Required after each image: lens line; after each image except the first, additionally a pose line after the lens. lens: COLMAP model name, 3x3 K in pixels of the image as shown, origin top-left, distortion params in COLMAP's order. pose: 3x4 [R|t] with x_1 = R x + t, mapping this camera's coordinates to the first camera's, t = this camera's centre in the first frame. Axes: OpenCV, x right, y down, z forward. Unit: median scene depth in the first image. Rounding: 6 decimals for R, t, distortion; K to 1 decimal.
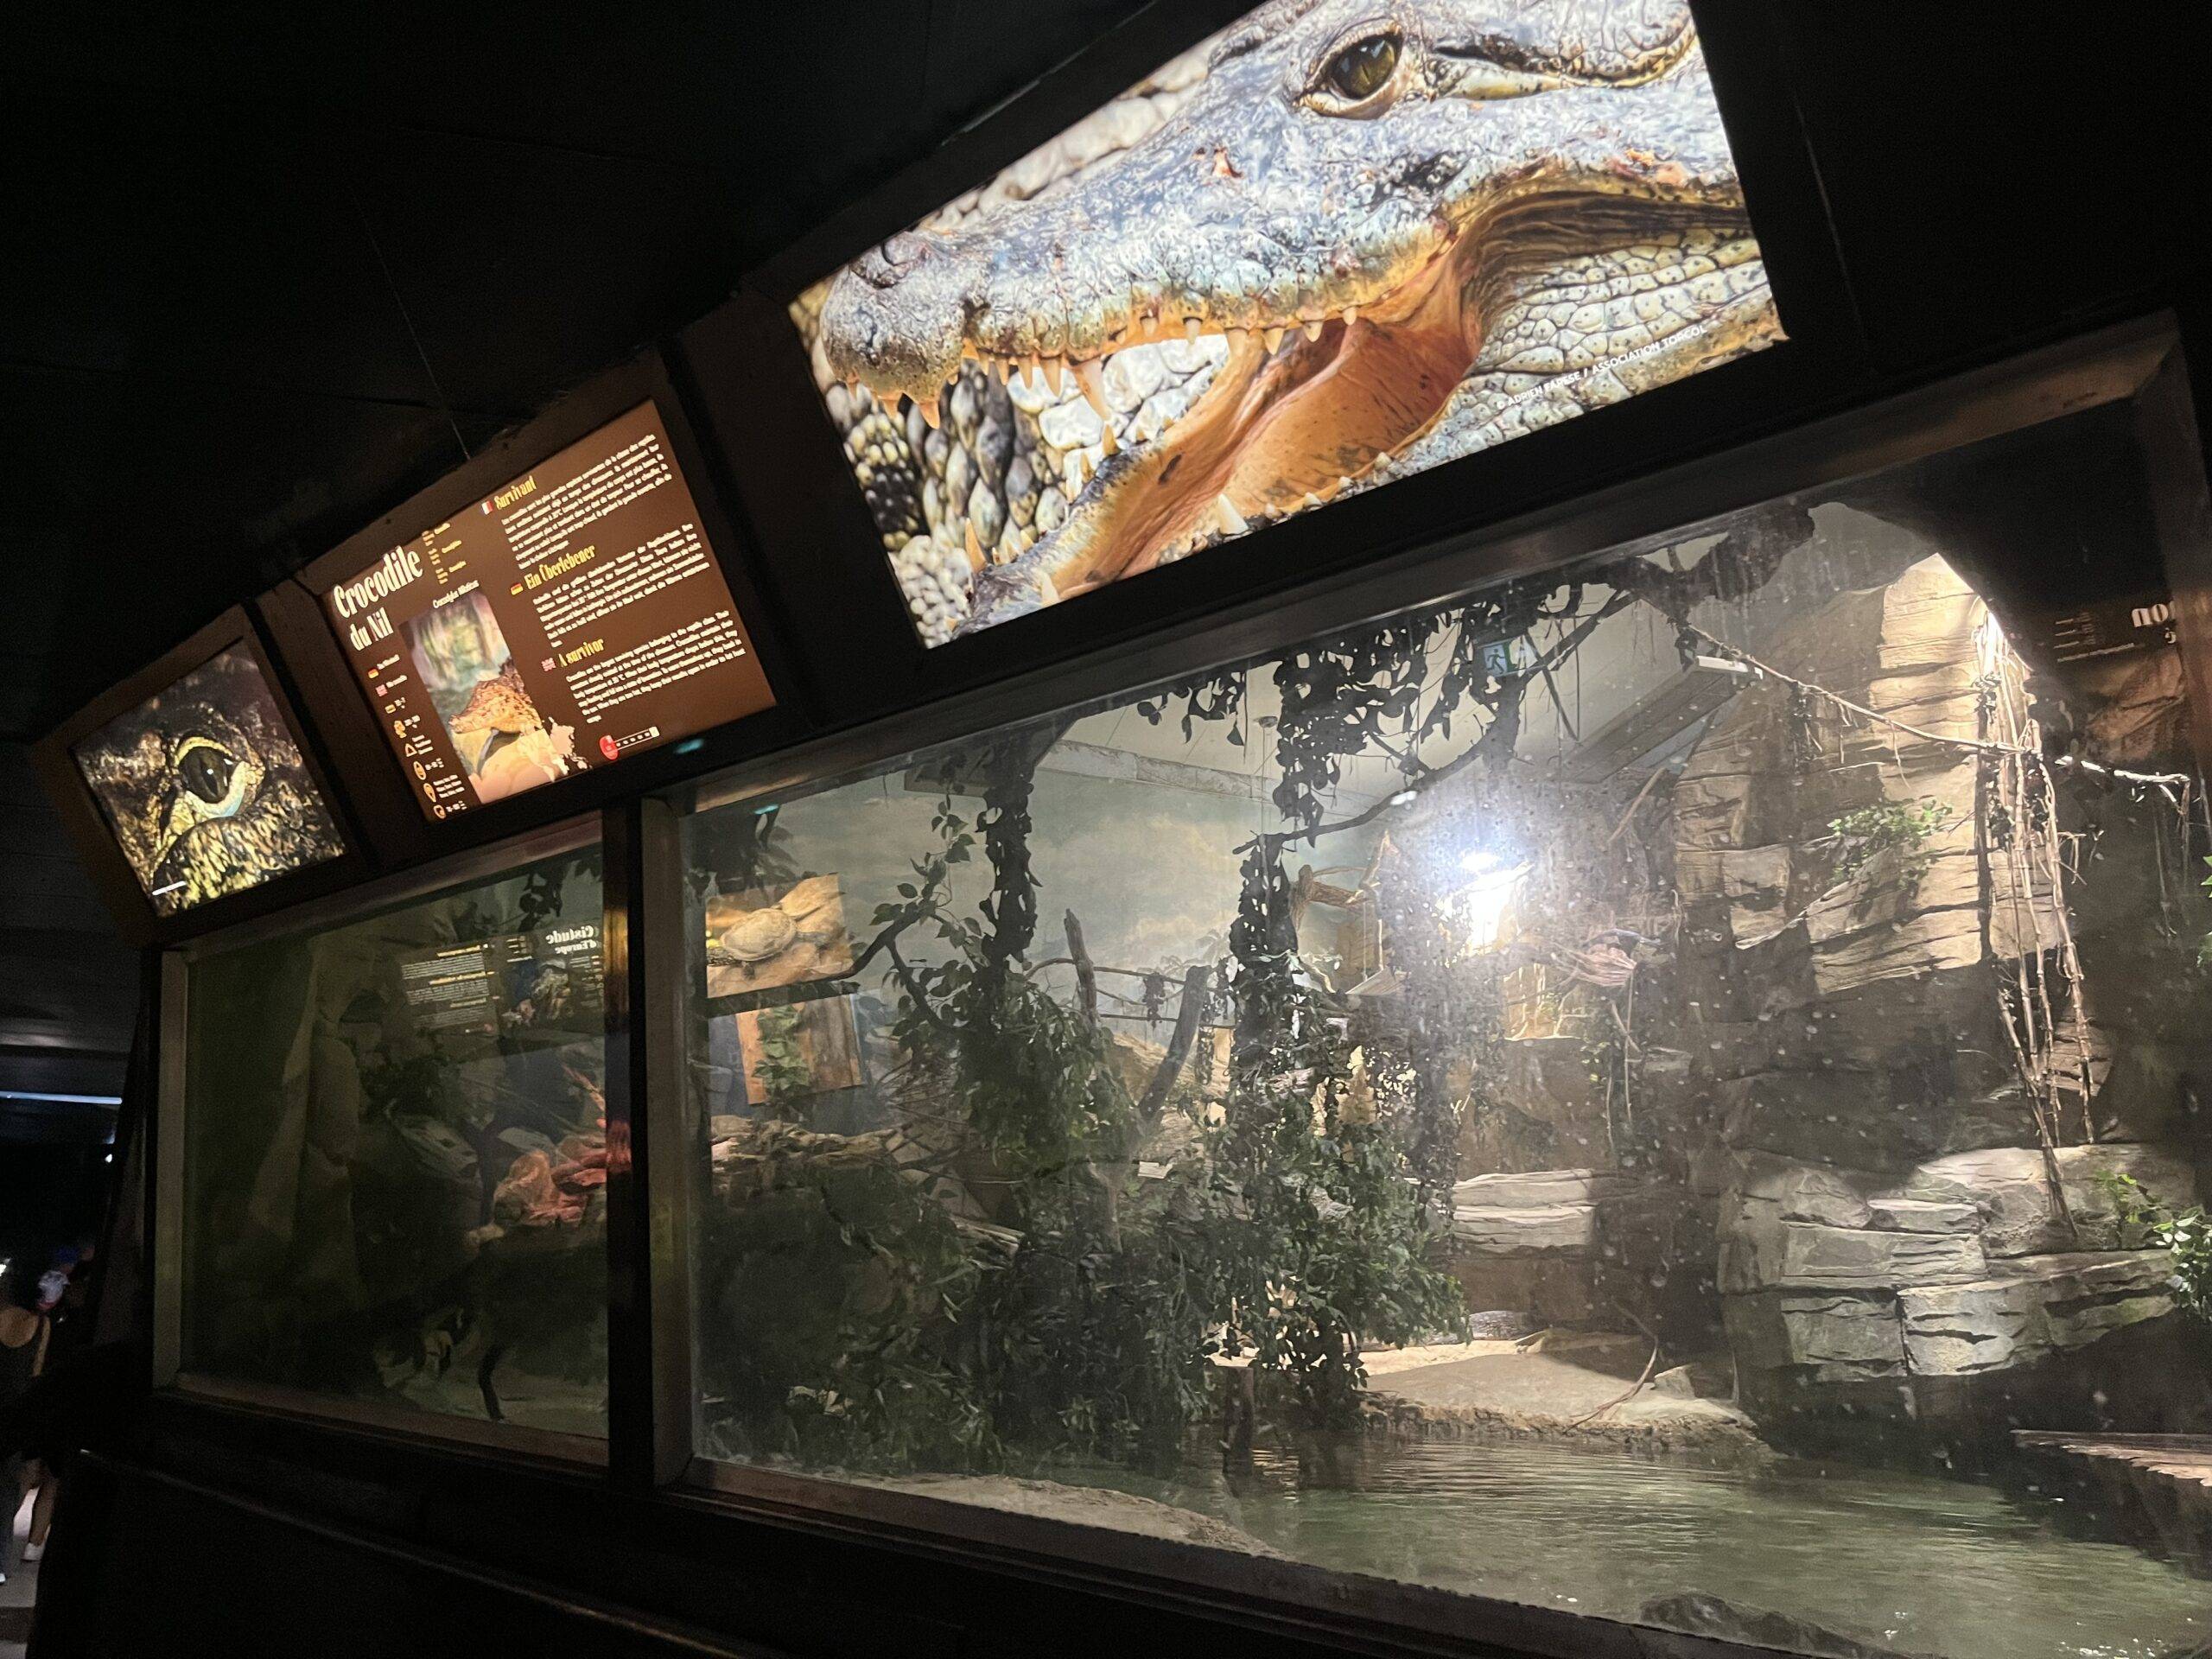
lens RADIAL K [[1674.8, 0, 1096.8], [0, 1674.8, 809.4], [0, 0, 1]] dist [0.031002, -0.060378]
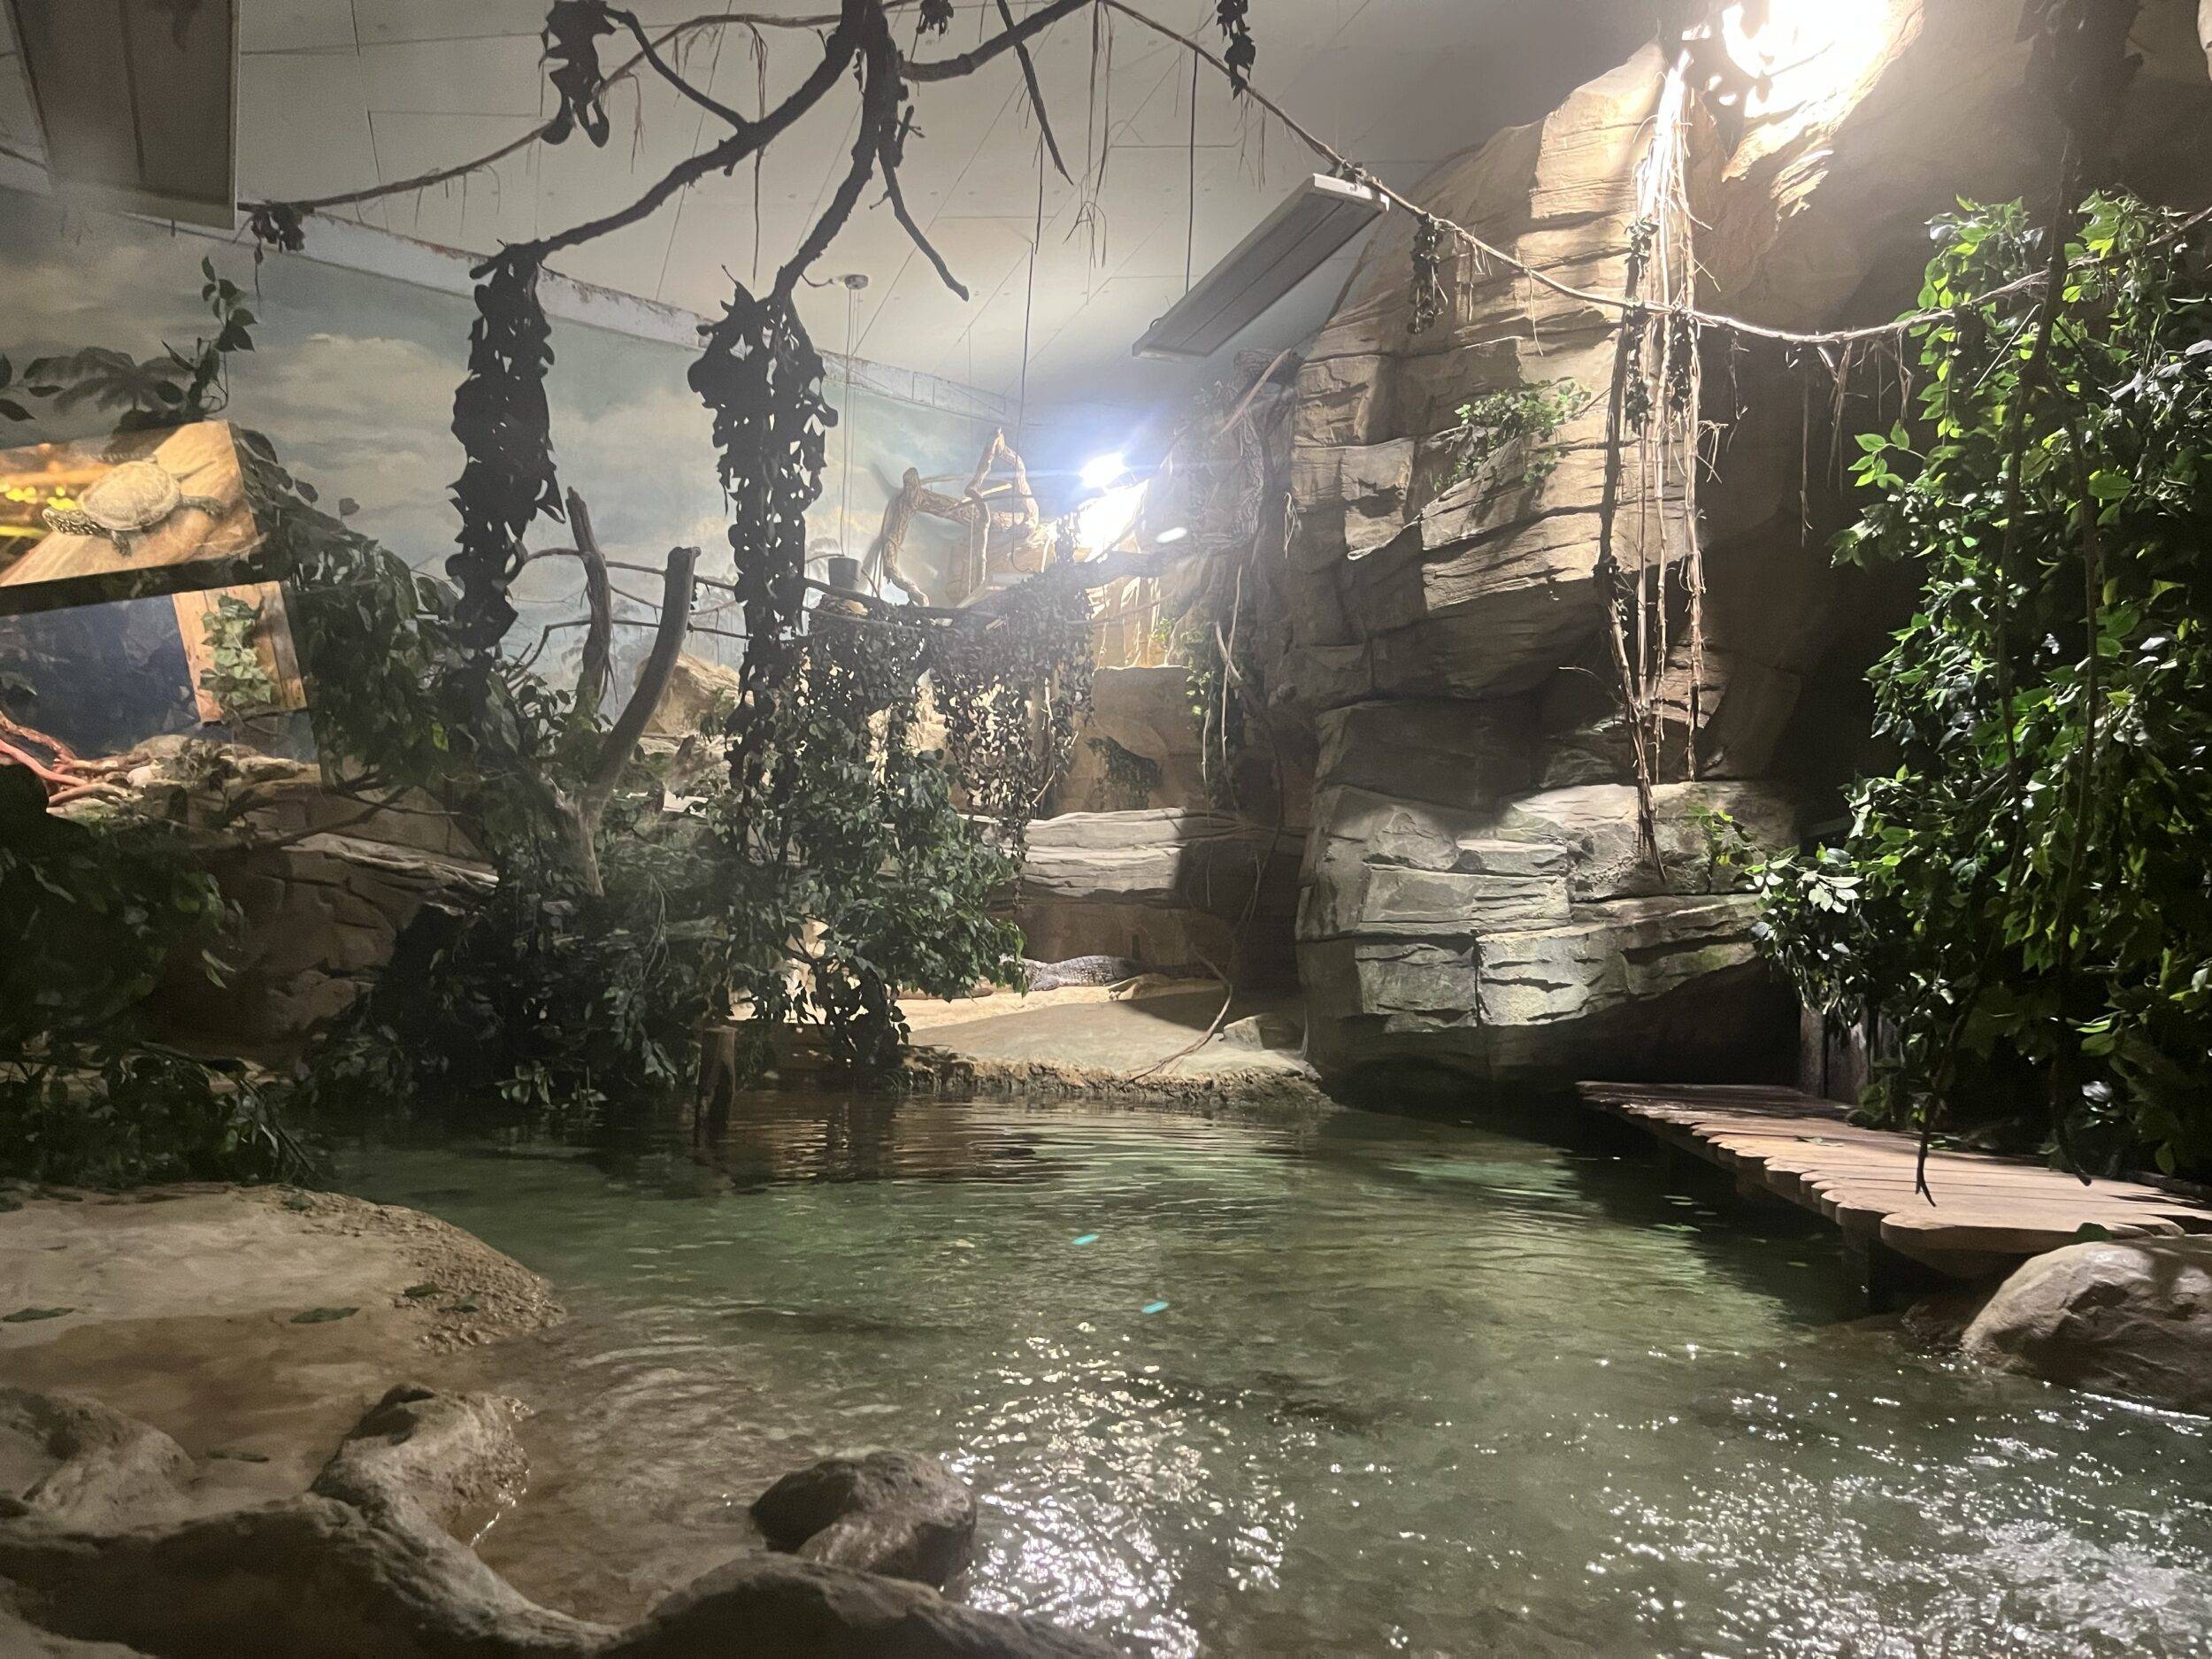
lens RADIAL K [[1674.8, 0, 1104.9], [0, 1674.8, 839.3], [0, 0, 1]] dist [0.031002, -0.060378]
pose [[0.983439, 0.006736, 0.181112, 0.108059], [-0.046437, 0.975315, 0.215878, 0.045692], [-0.175187, -0.220713, 0.959476, 0.166496]]
